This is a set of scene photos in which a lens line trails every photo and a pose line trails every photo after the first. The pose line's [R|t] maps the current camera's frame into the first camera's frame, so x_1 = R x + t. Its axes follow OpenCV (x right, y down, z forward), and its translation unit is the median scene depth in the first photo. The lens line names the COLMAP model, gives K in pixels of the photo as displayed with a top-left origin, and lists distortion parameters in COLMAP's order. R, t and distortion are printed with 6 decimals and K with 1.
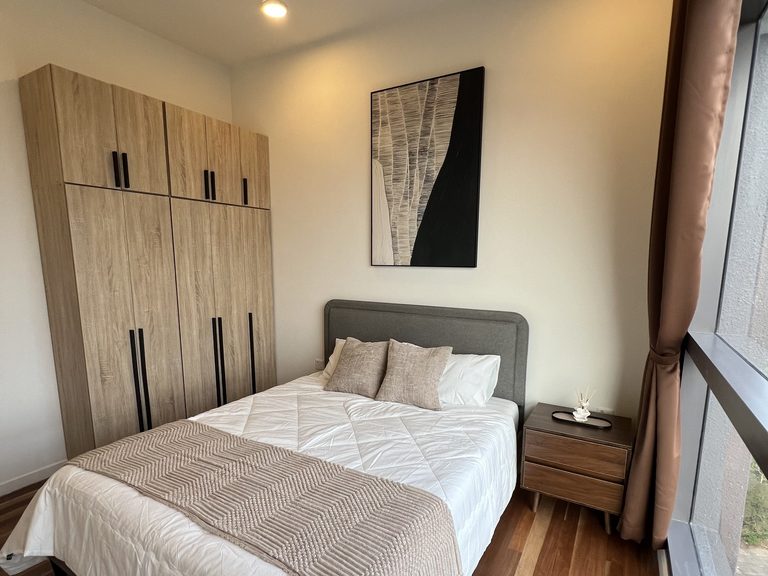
lens RADIAL K [[410.1, 0, 382.4], [0, 410.1, 319.6], [0, 0, 1]] dist [0.002405, 0.000440]
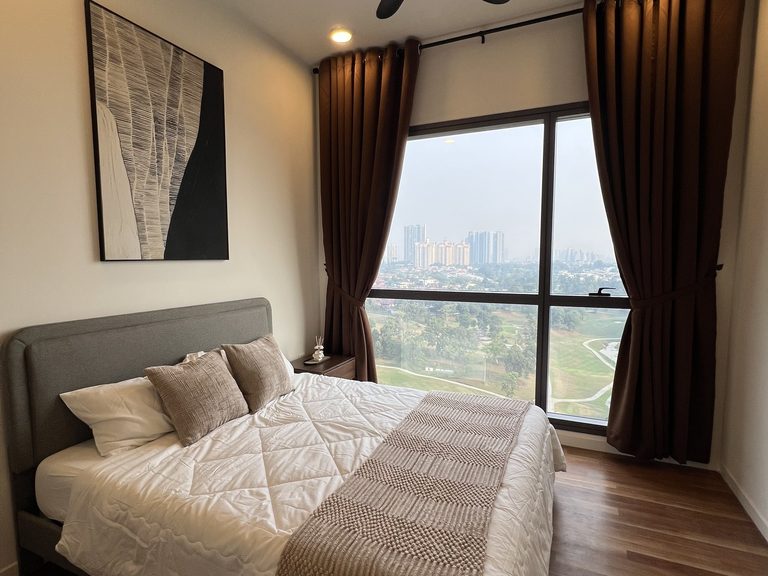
lens RADIAL K [[410.1, 0, 383.5], [0, 410.1, 294.0], [0, 0, 1]] dist [0.002405, 0.000440]
pose [[-0.099581, -0.089925, 0.990958, -0.792101], [0.159012, 0.981671, 0.105061, -0.085786], [-0.982242, 0.168036, -0.083456, 0.688913]]
